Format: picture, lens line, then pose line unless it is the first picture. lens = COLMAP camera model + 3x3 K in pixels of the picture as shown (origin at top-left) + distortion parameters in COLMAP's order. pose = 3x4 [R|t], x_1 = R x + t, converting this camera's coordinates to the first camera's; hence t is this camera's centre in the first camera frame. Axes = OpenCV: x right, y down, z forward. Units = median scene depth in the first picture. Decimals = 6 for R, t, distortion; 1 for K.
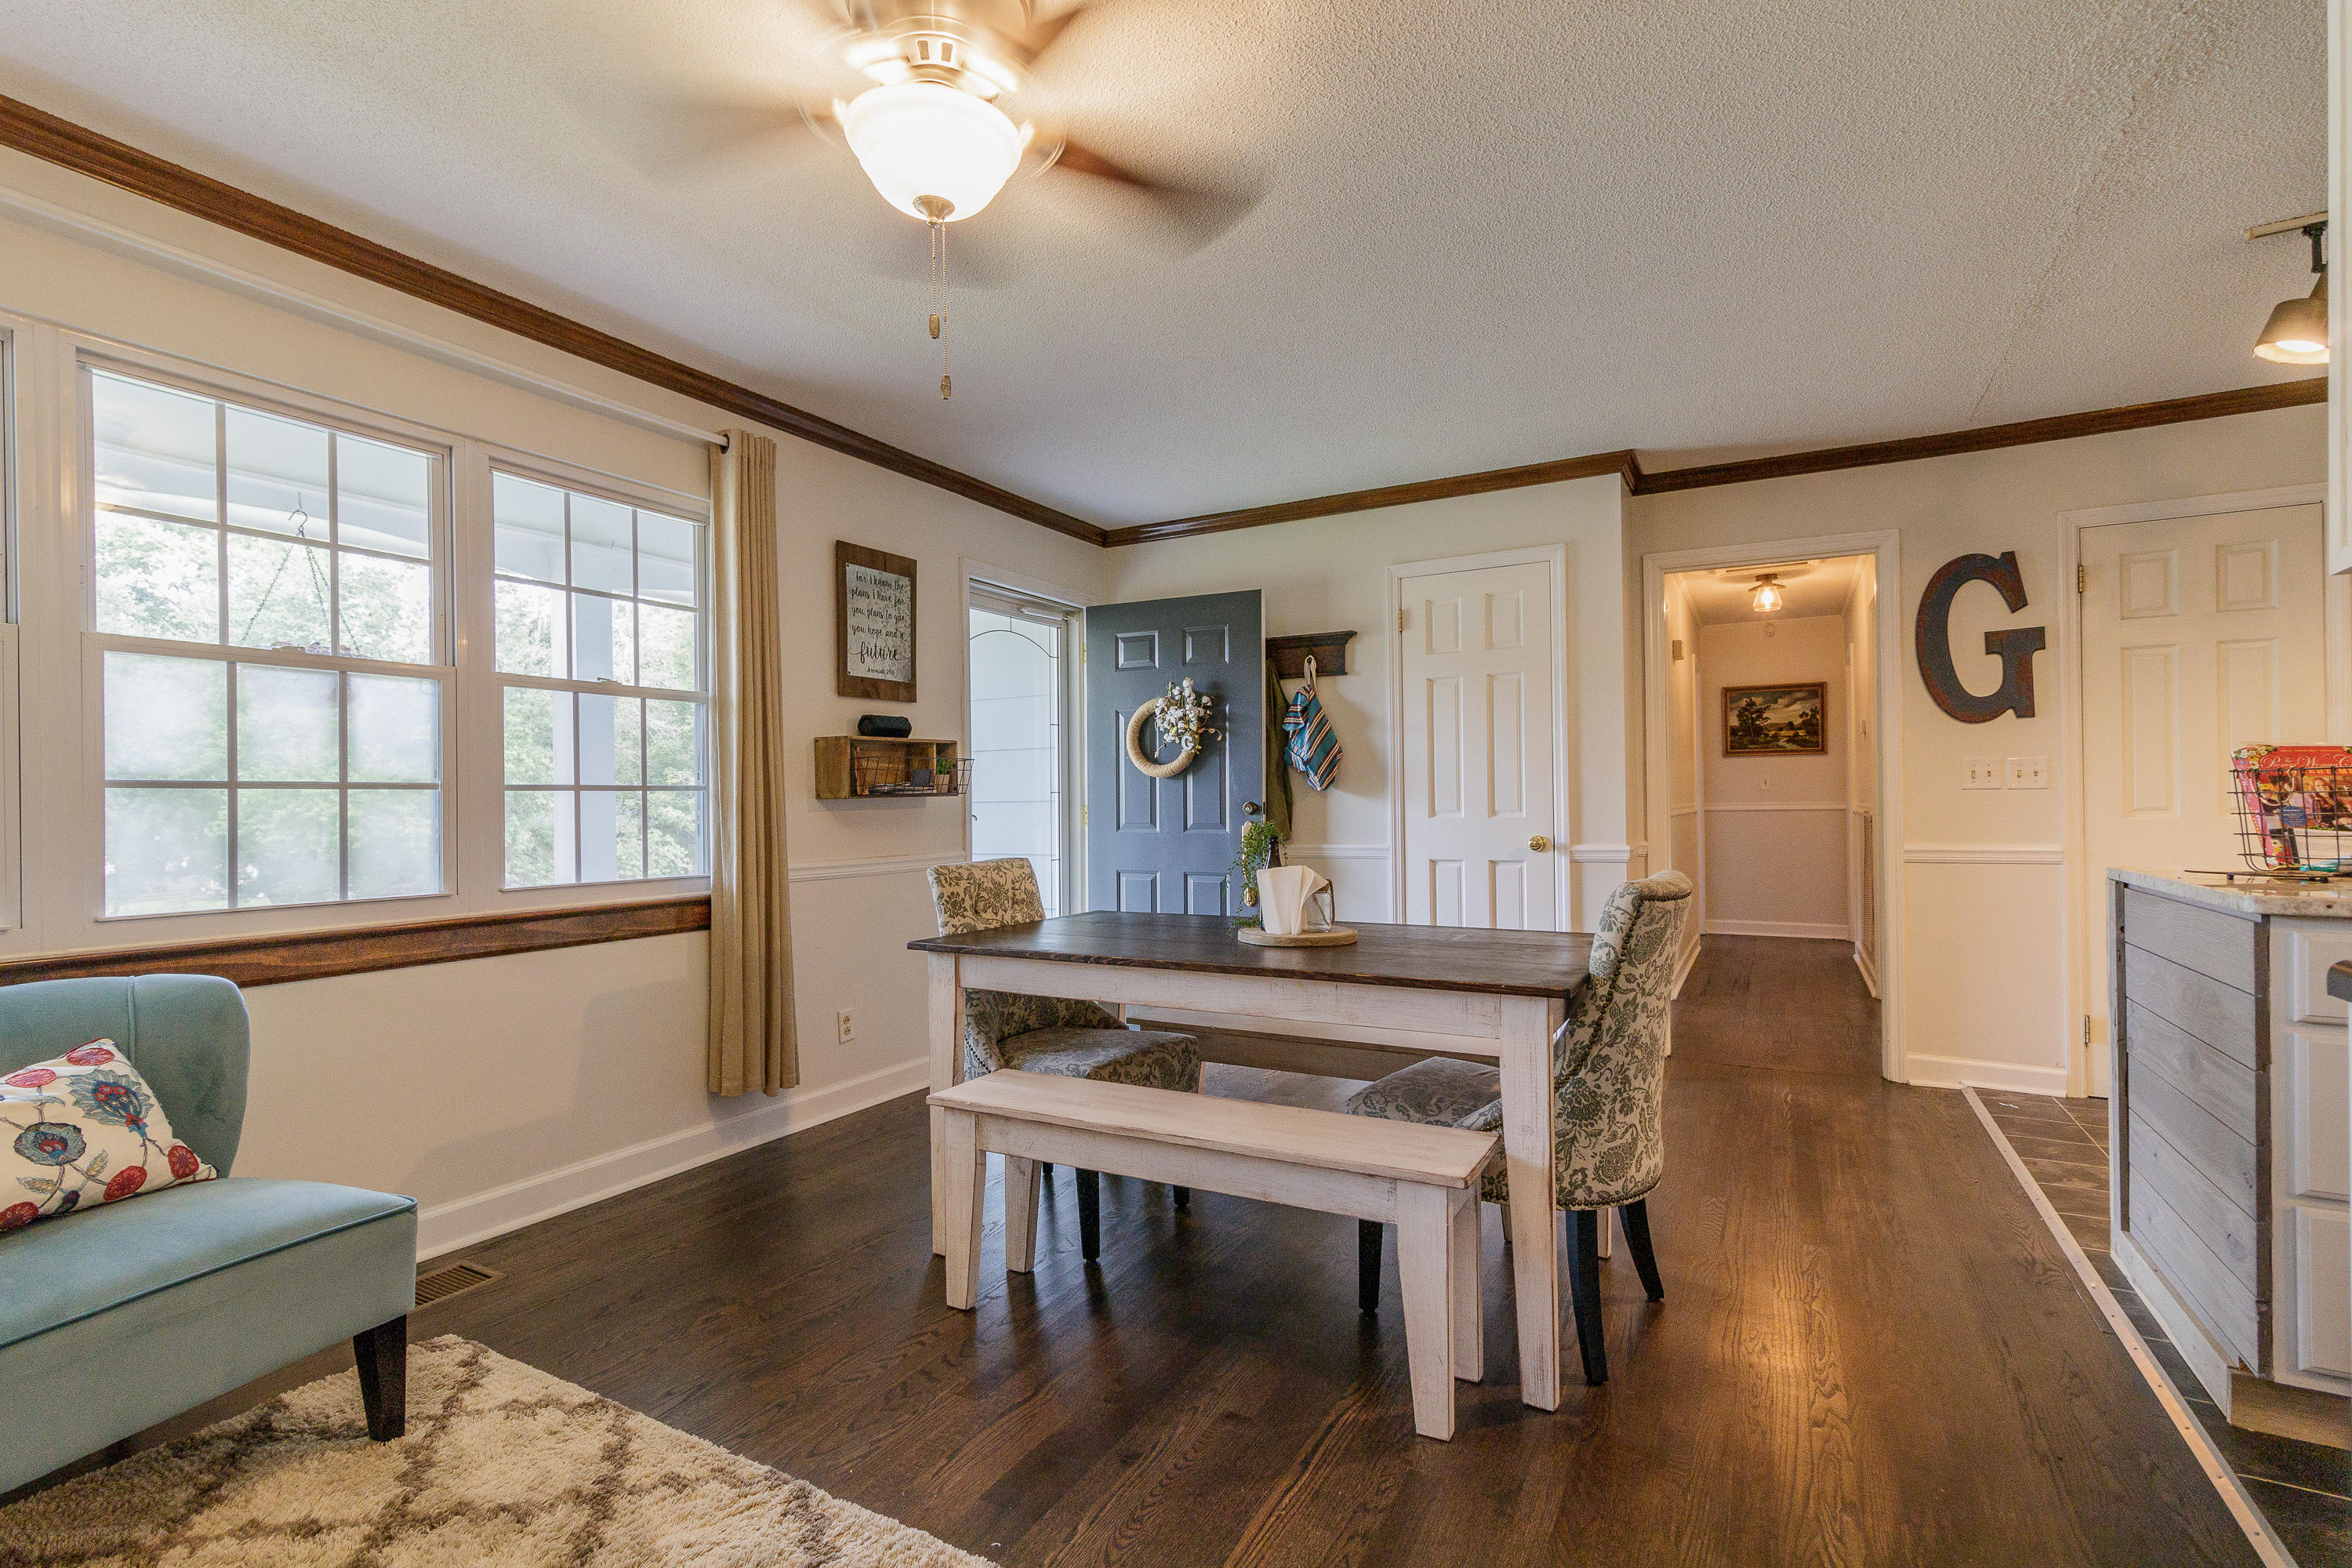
lens RADIAL K [[1090.7, 0, 1166.8], [0, 1090.7, 806.2], [0, 0, 1]] dist [0.003014, 0.000308]
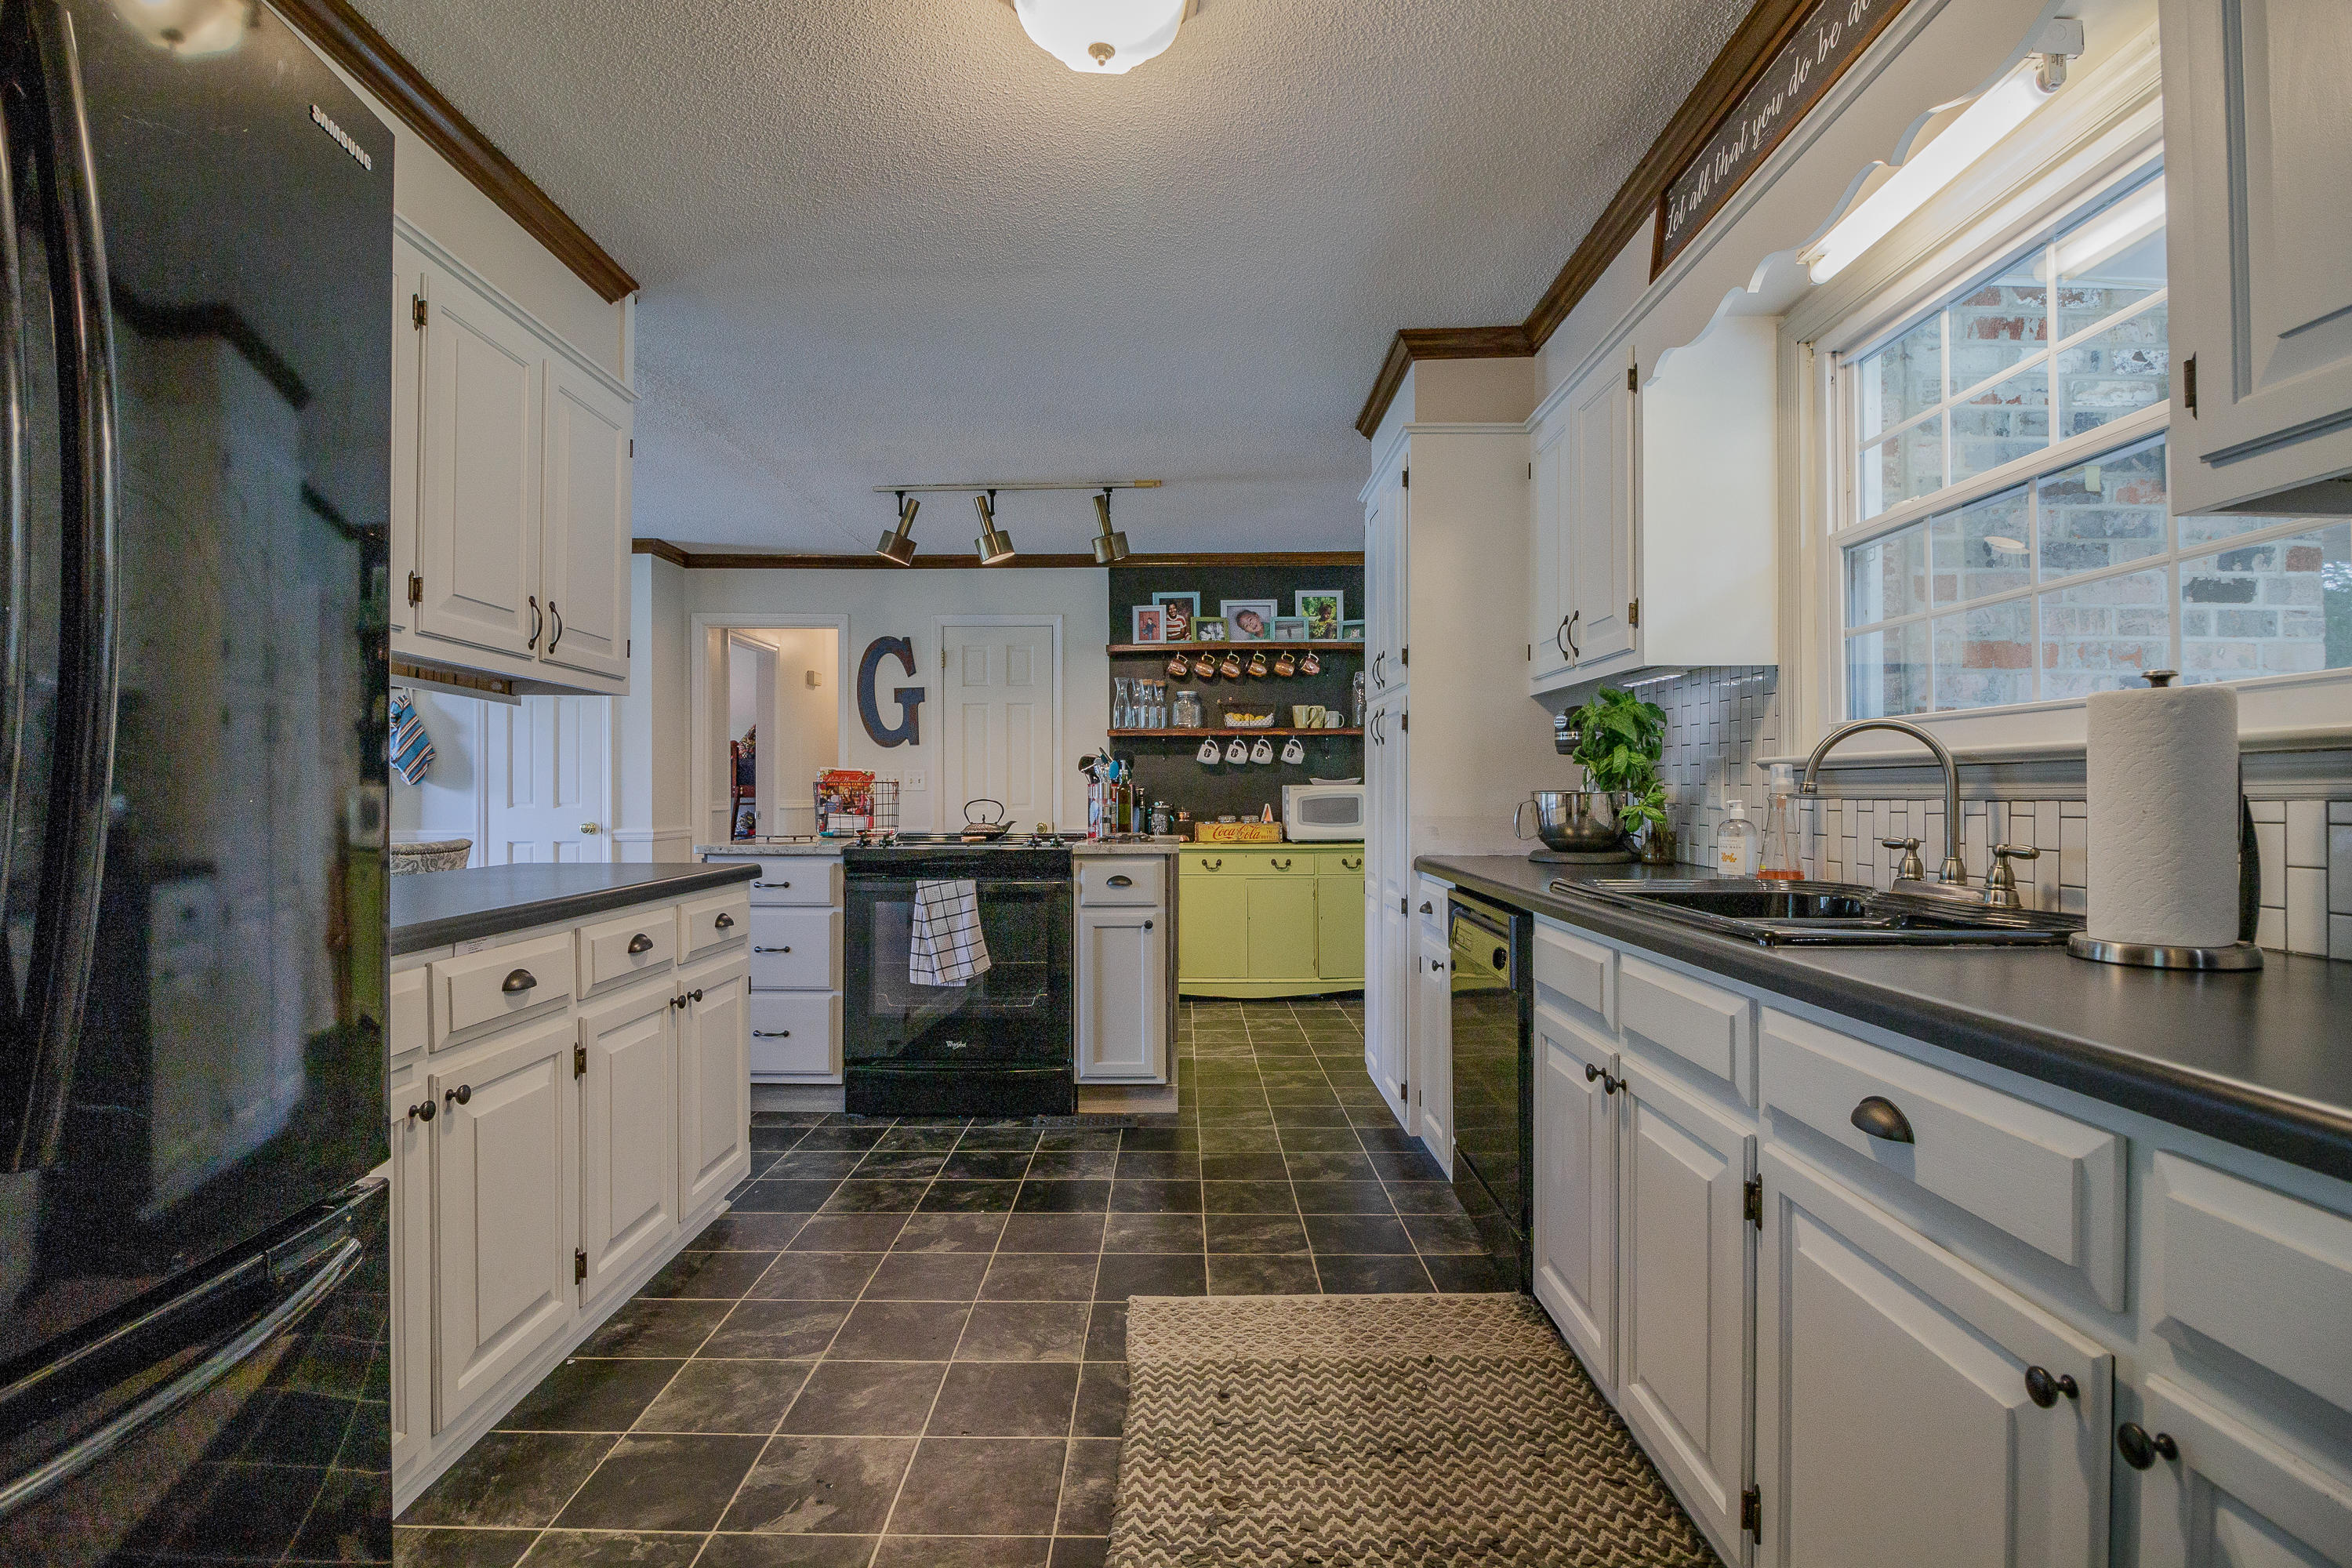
lens RADIAL K [[1118.0, 0, 1161.1], [0, 1118.0, 789.6], [0, 0, 1]] dist [0.002209, 0.000396]
pose [[0.874685, 0.012686, 0.484526, 0.269677], [-0.008141, 0.999901, -0.011484, -0.001925], [-0.484624, 0.006100, 0.874701, -0.464162]]
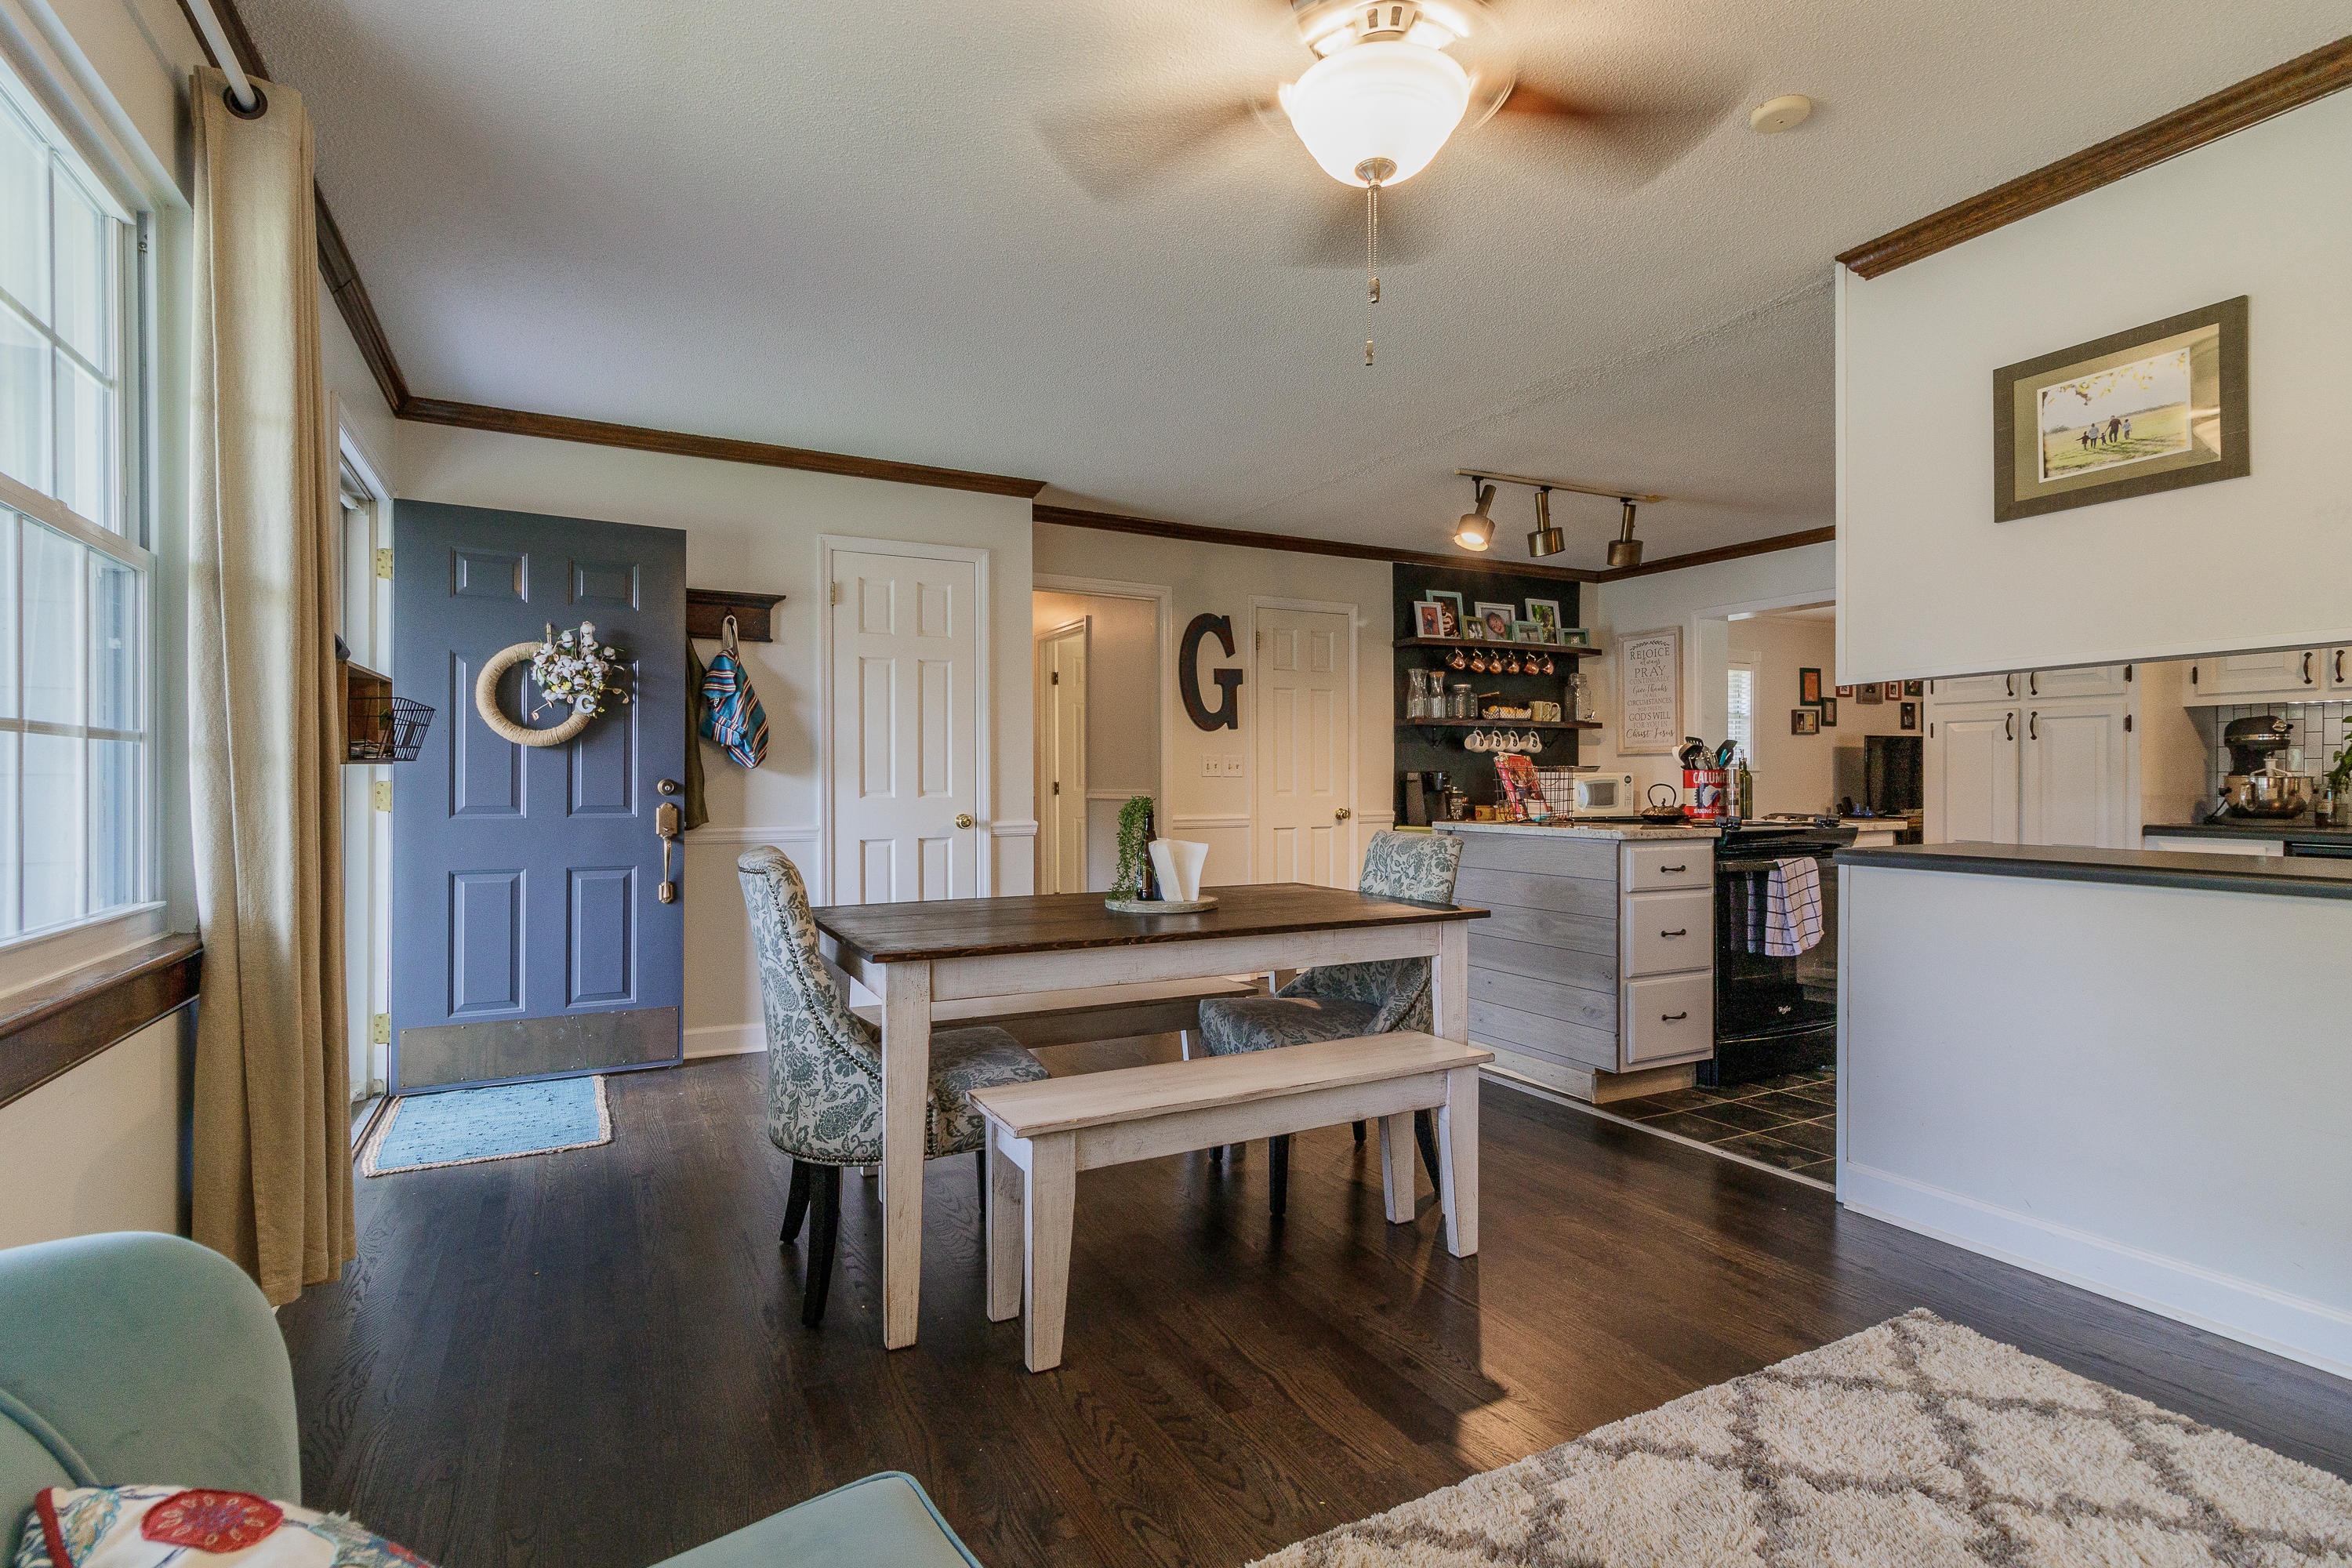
lens RADIAL K [[1095.7, 0, 1125.9], [0, 1095.7, 783.7], [0, 0, 1]] dist [0.000888, 0.000275]
pose [[0.556685, 0.009696, 0.830667, -0.443461], [-0.002278, 0.999946, -0.010145, 0.007415], [-0.830721, 0.003755, 0.556677, 0.242982]]
